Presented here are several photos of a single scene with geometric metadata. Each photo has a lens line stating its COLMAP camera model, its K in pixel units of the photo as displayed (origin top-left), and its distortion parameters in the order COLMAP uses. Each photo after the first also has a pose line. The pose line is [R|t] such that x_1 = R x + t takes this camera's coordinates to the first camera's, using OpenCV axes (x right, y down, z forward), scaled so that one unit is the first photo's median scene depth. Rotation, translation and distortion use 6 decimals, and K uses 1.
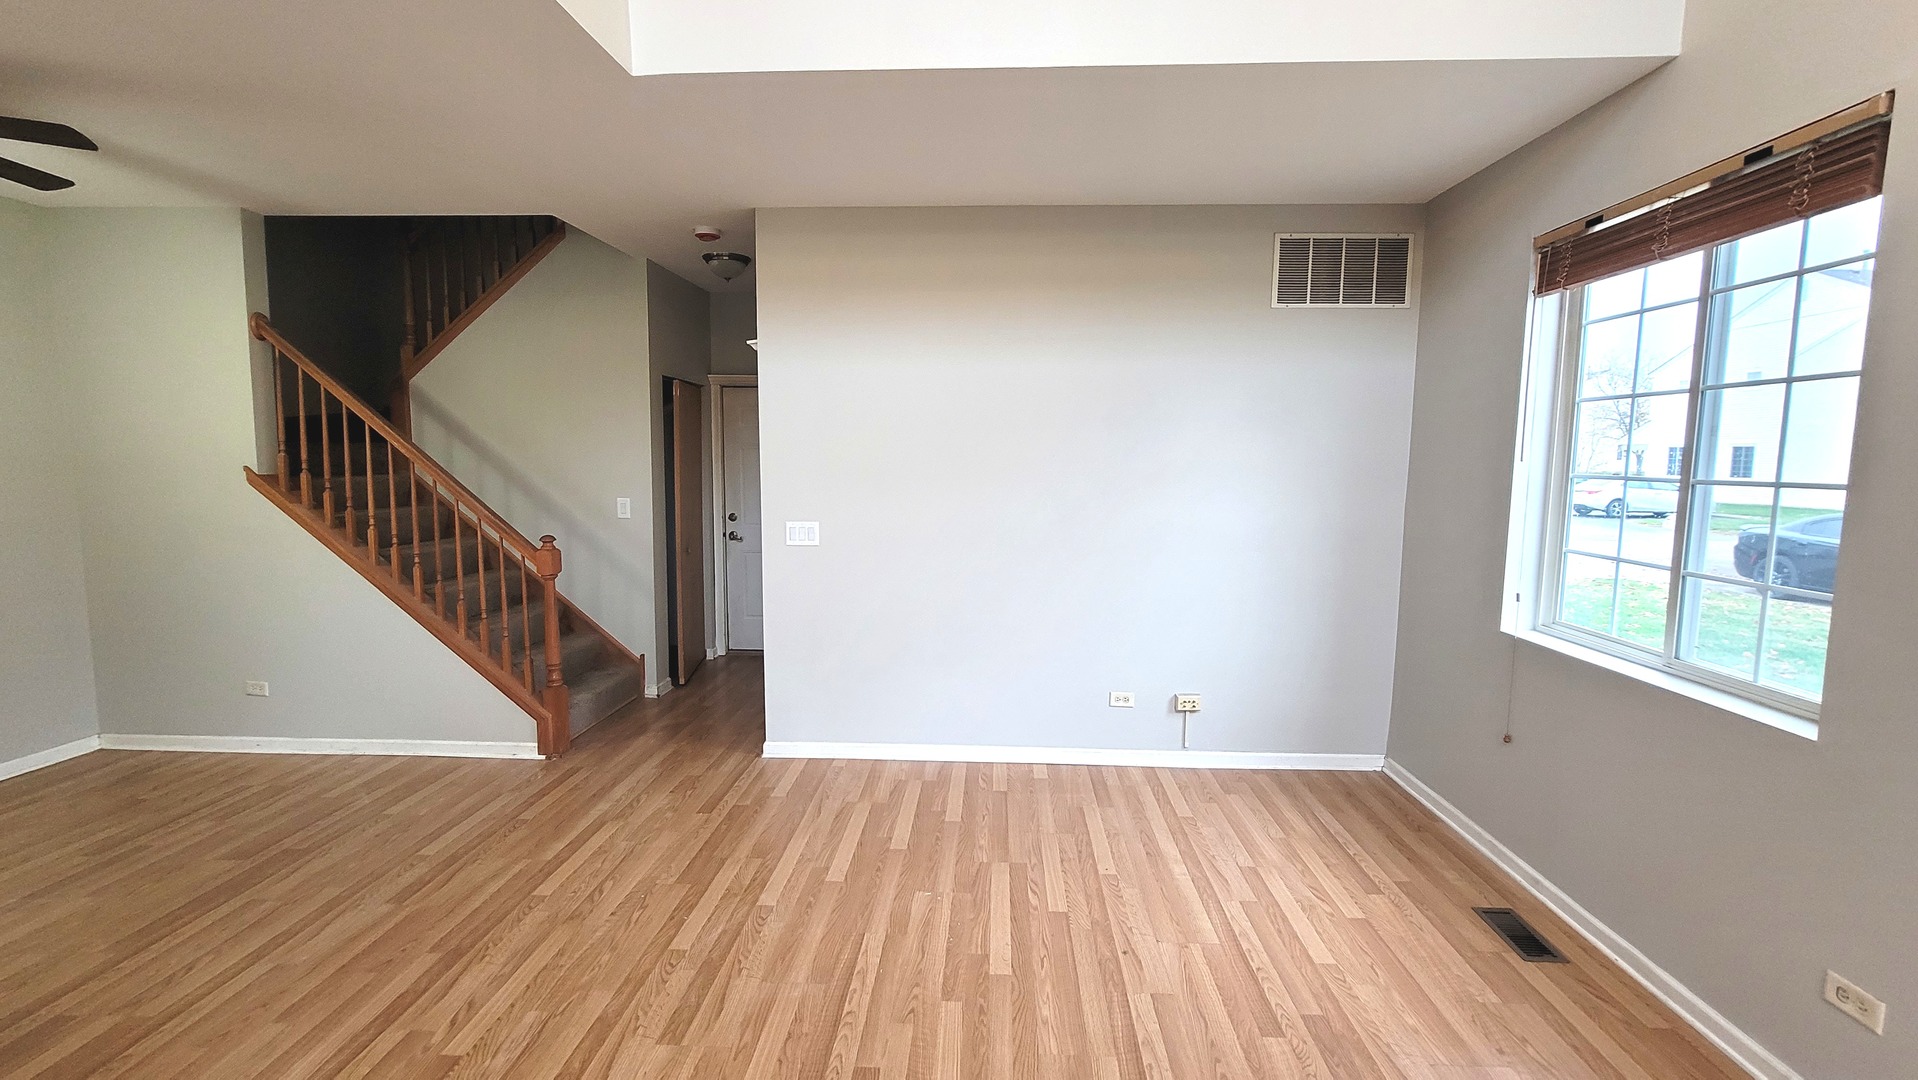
lens RADIAL K [[770.9, 0, 967.4], [0, 770.9, 531.2], [0, 0, 1]] dist [-0.003170, 0.000300]
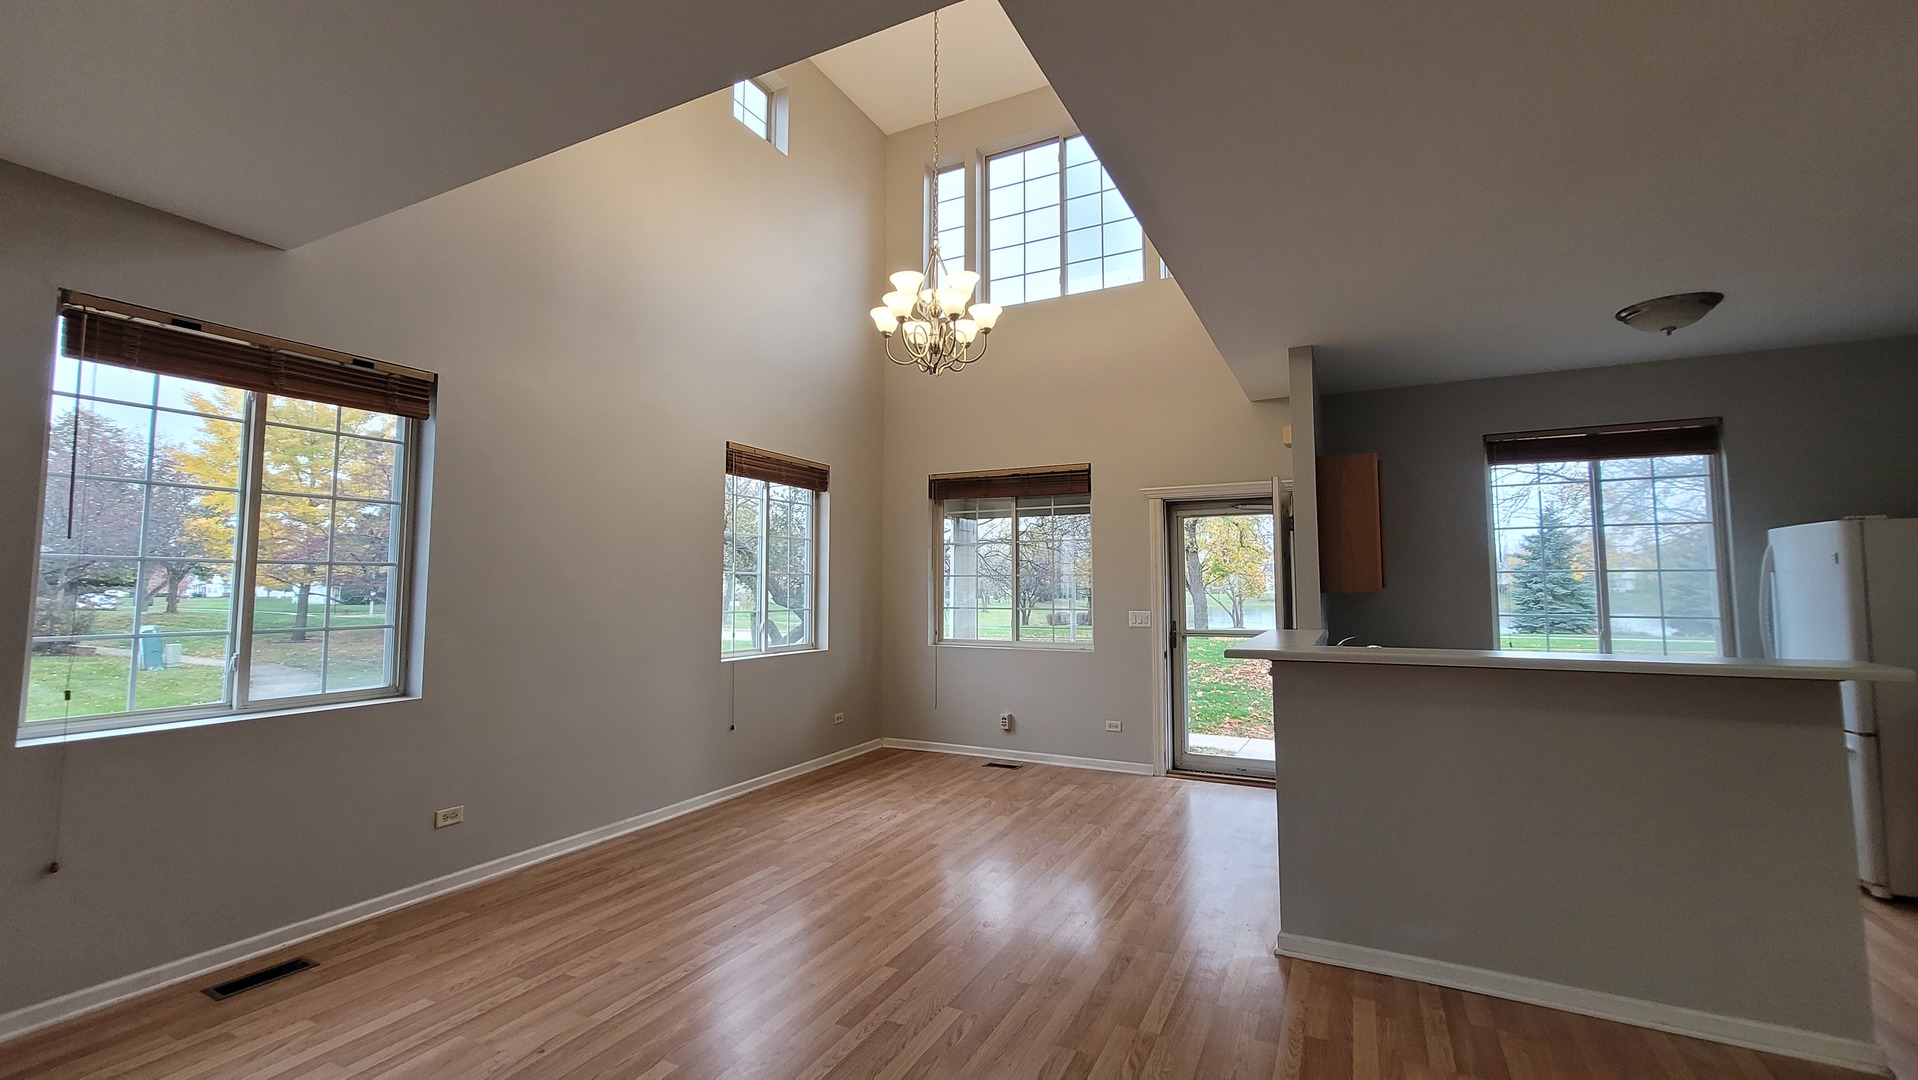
lens RADIAL K [[770.9, 0, 967.4], [0, 770.9, 531.2], [0, 0, 1]] dist [-0.003170, 0.000300]
pose [[-0.911753, 0.021495, 0.410176, -0.712461], [0.032083, 0.999306, 0.018947, -0.102429], [-0.409484, 0.030434, -0.911810, 1.718838]]
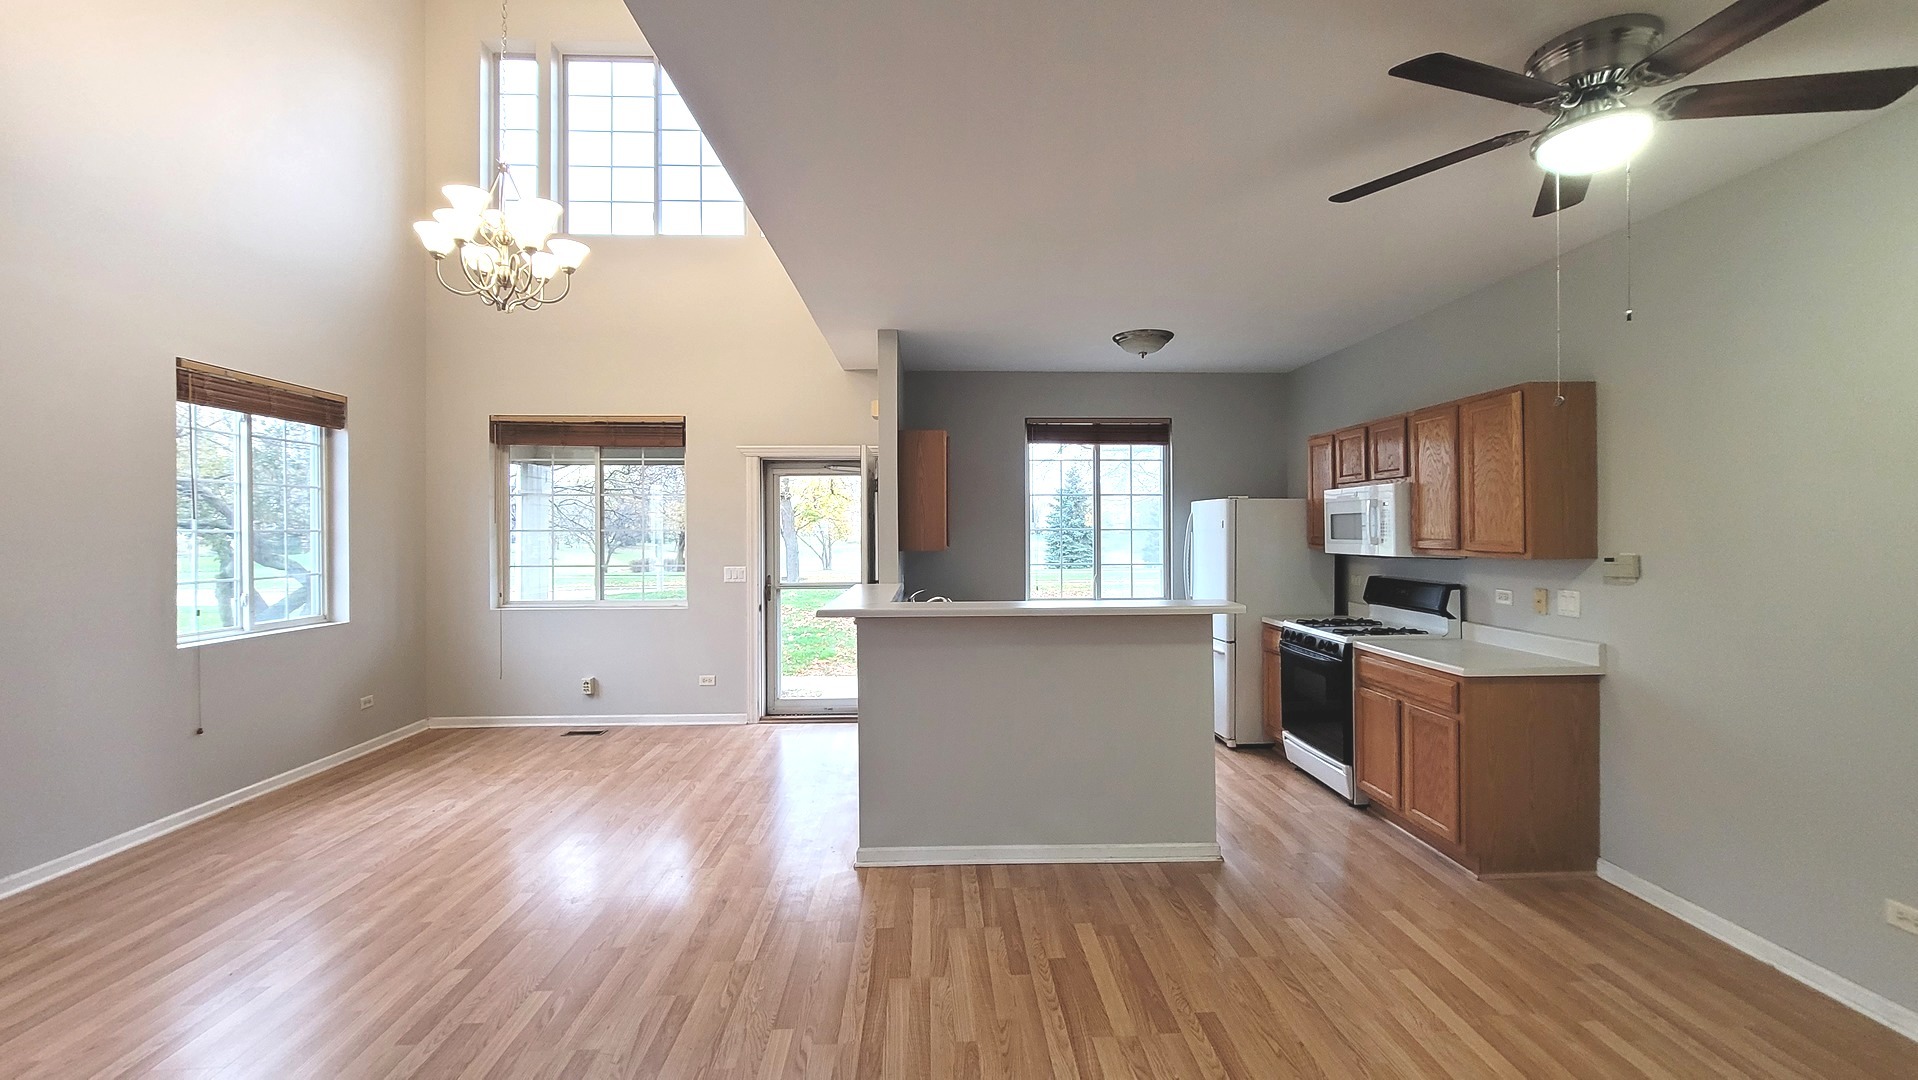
lens RADIAL K [[776.4, 0, 959.0], [0, 776.4, 540.0], [0, 0, 1]] dist [-0.000655, 0.000382]
pose [[-0.996650, -0.005504, -0.081603, -0.714555], [-0.014300, 0.994090, 0.107611, -0.149041], [0.080529, 0.108418, -0.990838, 1.792306]]
